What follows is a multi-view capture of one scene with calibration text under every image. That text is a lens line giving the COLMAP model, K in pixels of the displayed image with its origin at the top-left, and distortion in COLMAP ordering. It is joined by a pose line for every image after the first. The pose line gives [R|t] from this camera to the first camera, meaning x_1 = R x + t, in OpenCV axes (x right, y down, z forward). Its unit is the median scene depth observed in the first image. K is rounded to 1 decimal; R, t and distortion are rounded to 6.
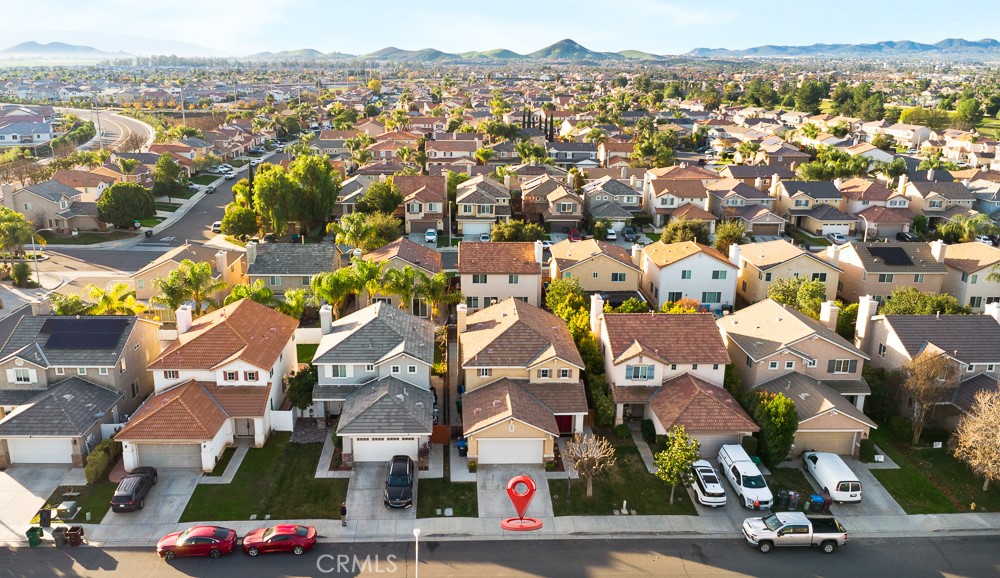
lens RADIAL K [[750.1, 0, 500.0], [0, 750.1, 288.5], [0, 0, 1]] dist [0.005561, -0.006440]
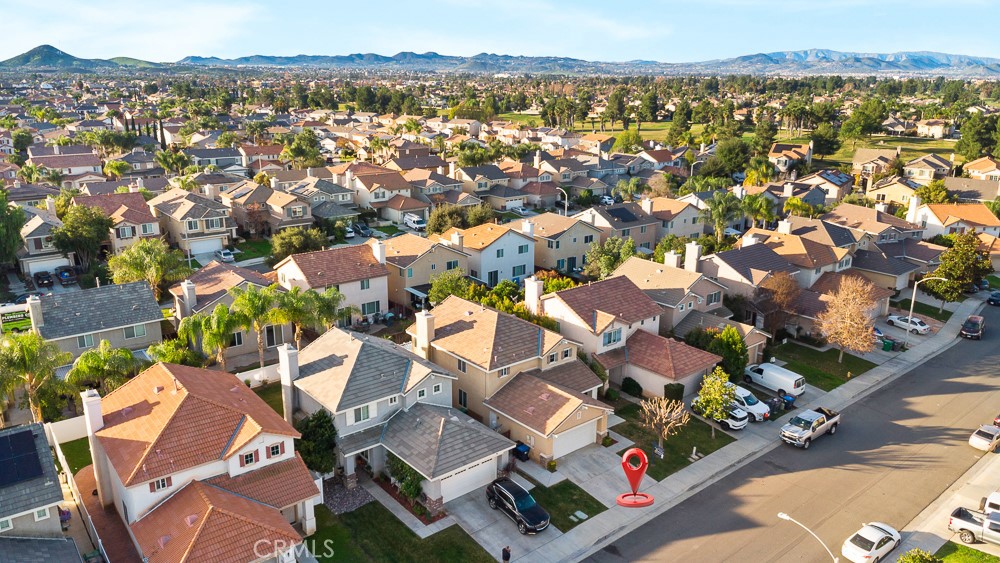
lens RADIAL K [[702.3, 0, 500.0], [0, 702.3, 281.8], [0, 0, 1]] dist [0.006370, -0.008112]
pose [[0.798306, -0.171858, 0.577211, -0.356032], [0.172750, 0.983490, 0.053903, -0.034203], [-0.576944, 0.056682, 0.814814, 0.183928]]
